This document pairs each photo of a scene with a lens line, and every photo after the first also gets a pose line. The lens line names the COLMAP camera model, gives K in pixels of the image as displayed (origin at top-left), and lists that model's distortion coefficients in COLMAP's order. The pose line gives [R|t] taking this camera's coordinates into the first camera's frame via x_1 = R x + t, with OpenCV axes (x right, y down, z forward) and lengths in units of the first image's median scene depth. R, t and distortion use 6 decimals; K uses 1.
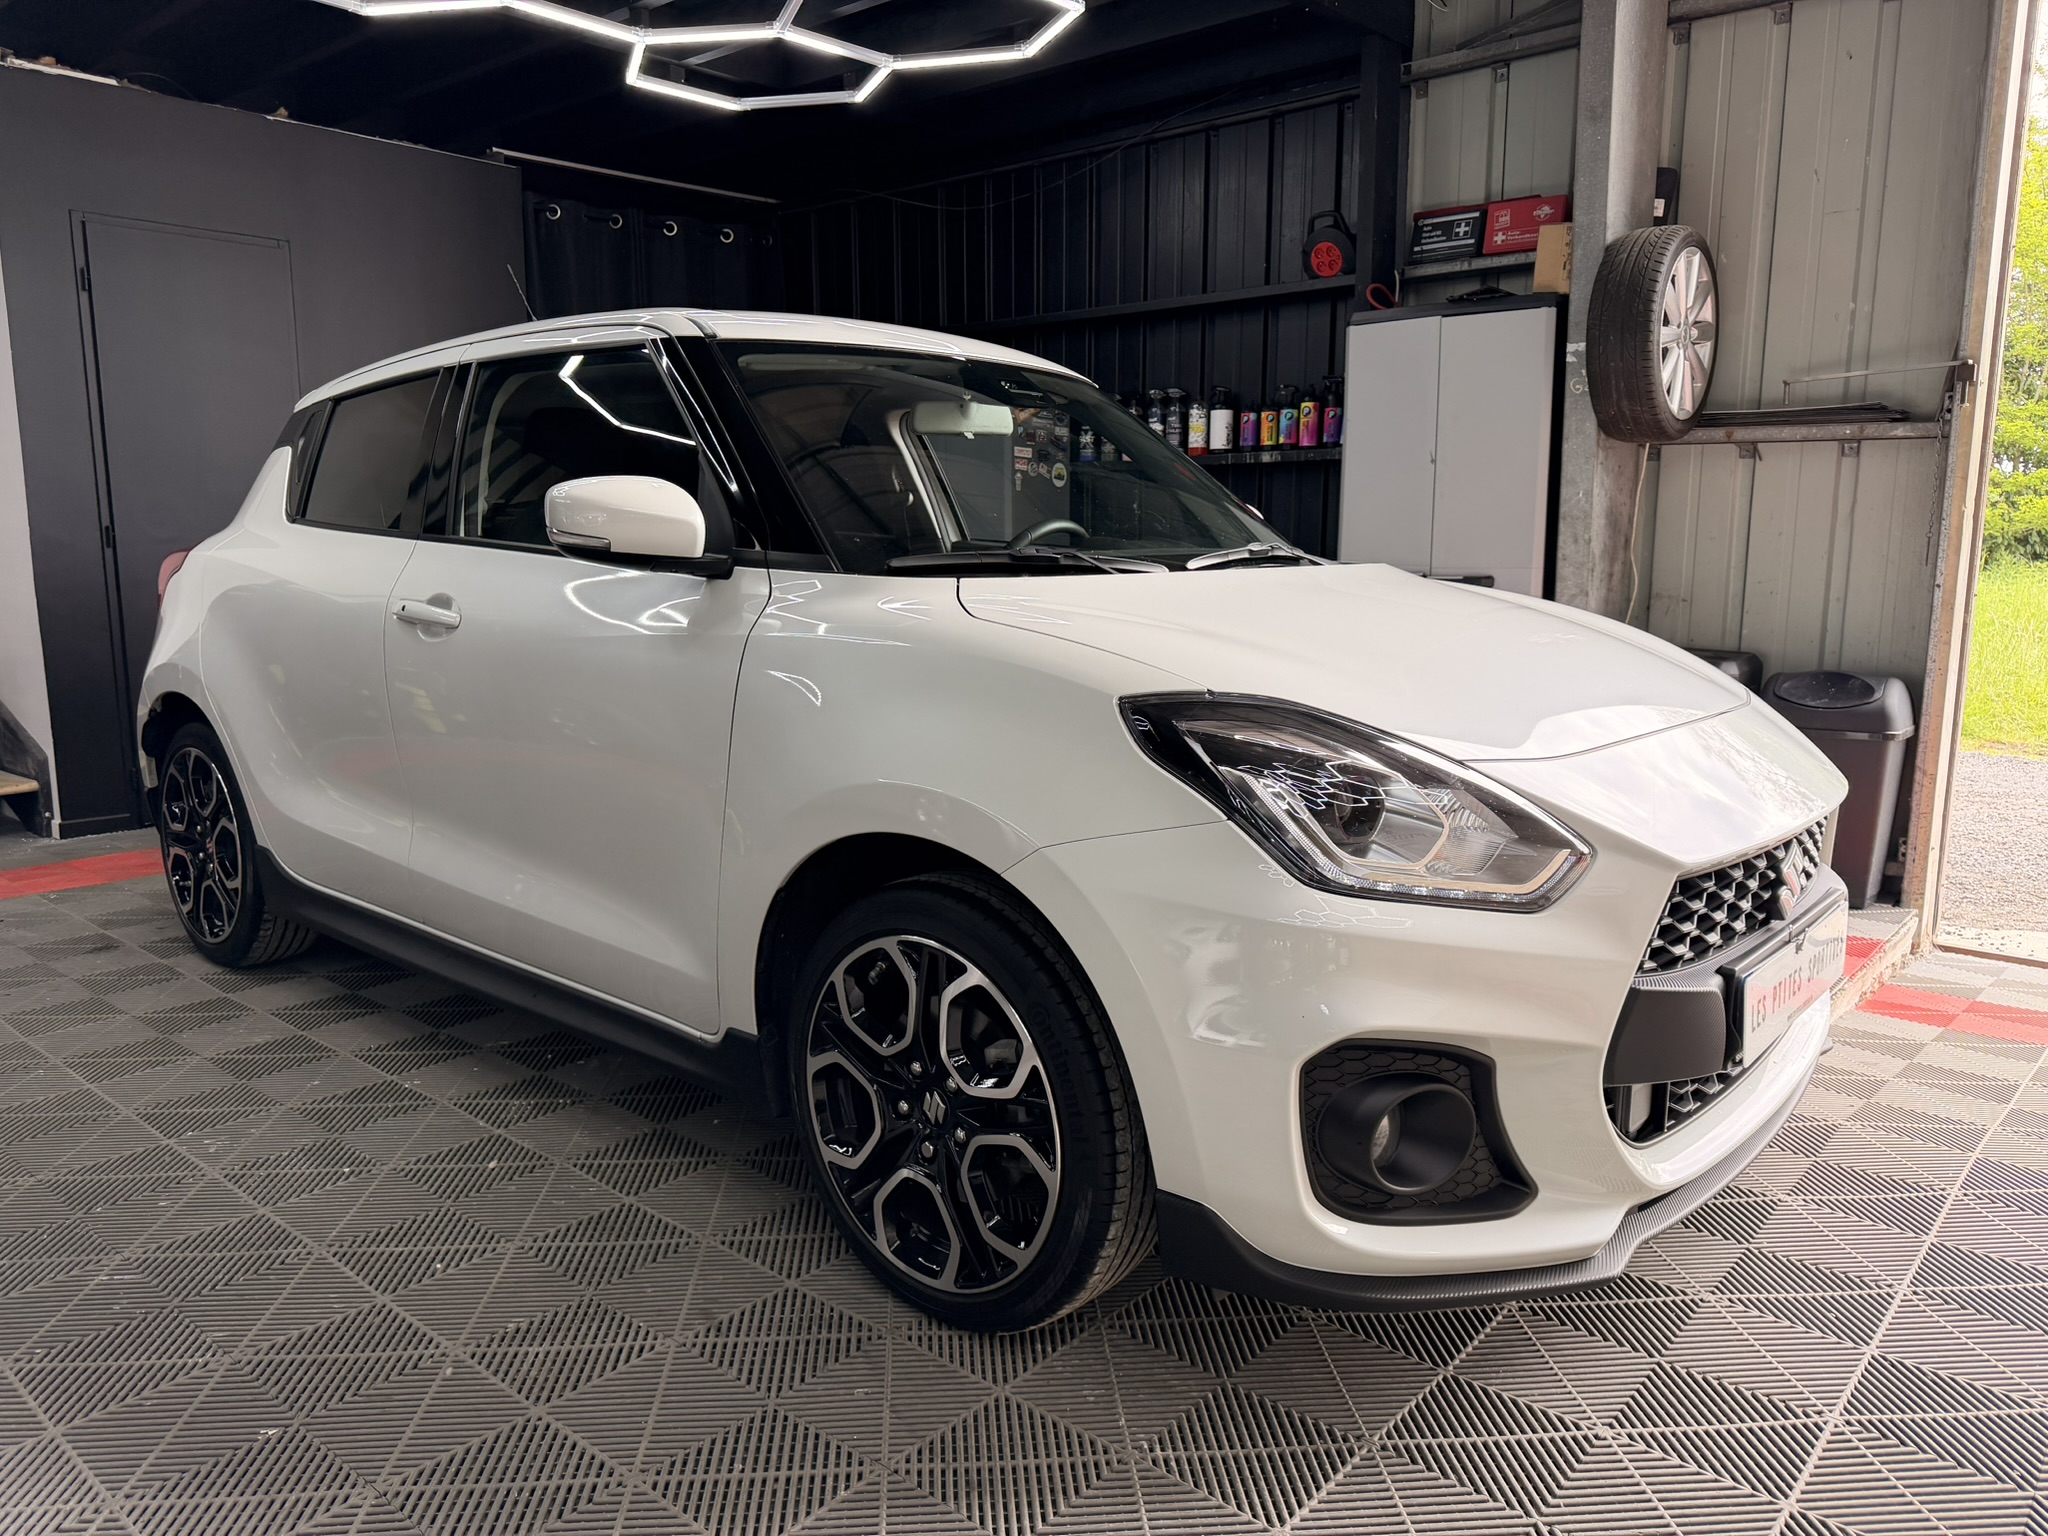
lens RADIAL K [[1458.0, 0, 1056.9], [0, 1458.0, 750.7], [0, 0, 1]] dist [0.044384, -0.059377]
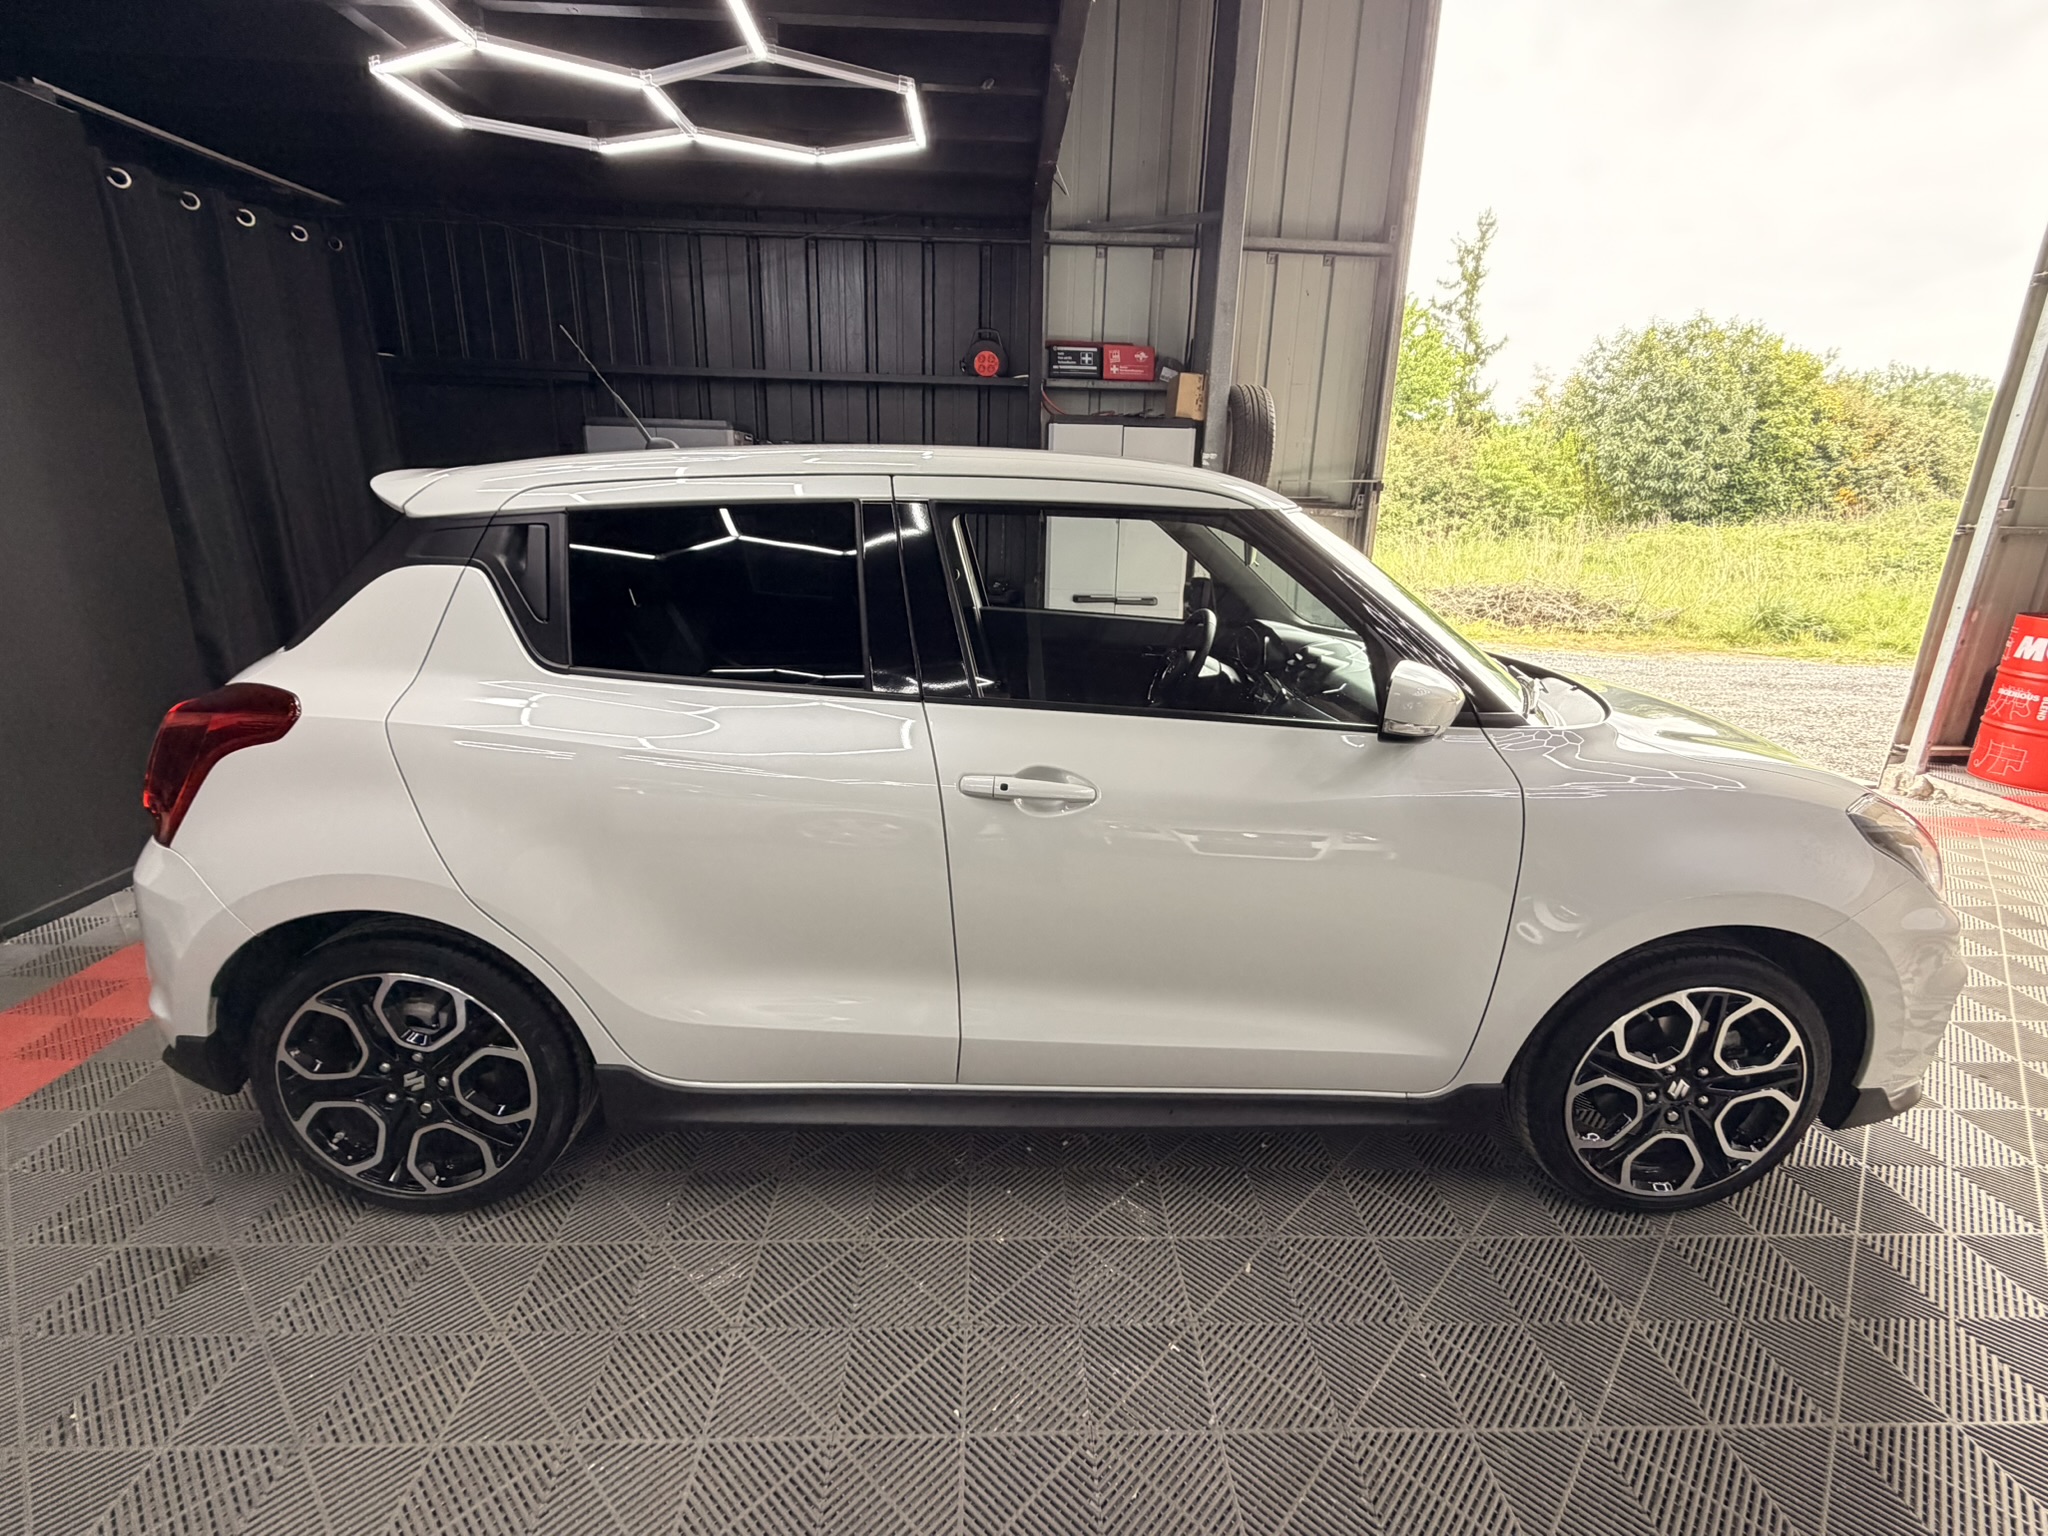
lens RADIAL K [[928.7, 0, 1027.5], [0, 928.7, 756.1], [0, 0, 1]] dist [0.000185, -0.001211]
pose [[0.740234, -0.167639, 0.651115, -0.513339], [0.075036, 0.982966, 0.167773, -0.135114], [-0.668149, -0.075334, 0.740204, 0.346978]]
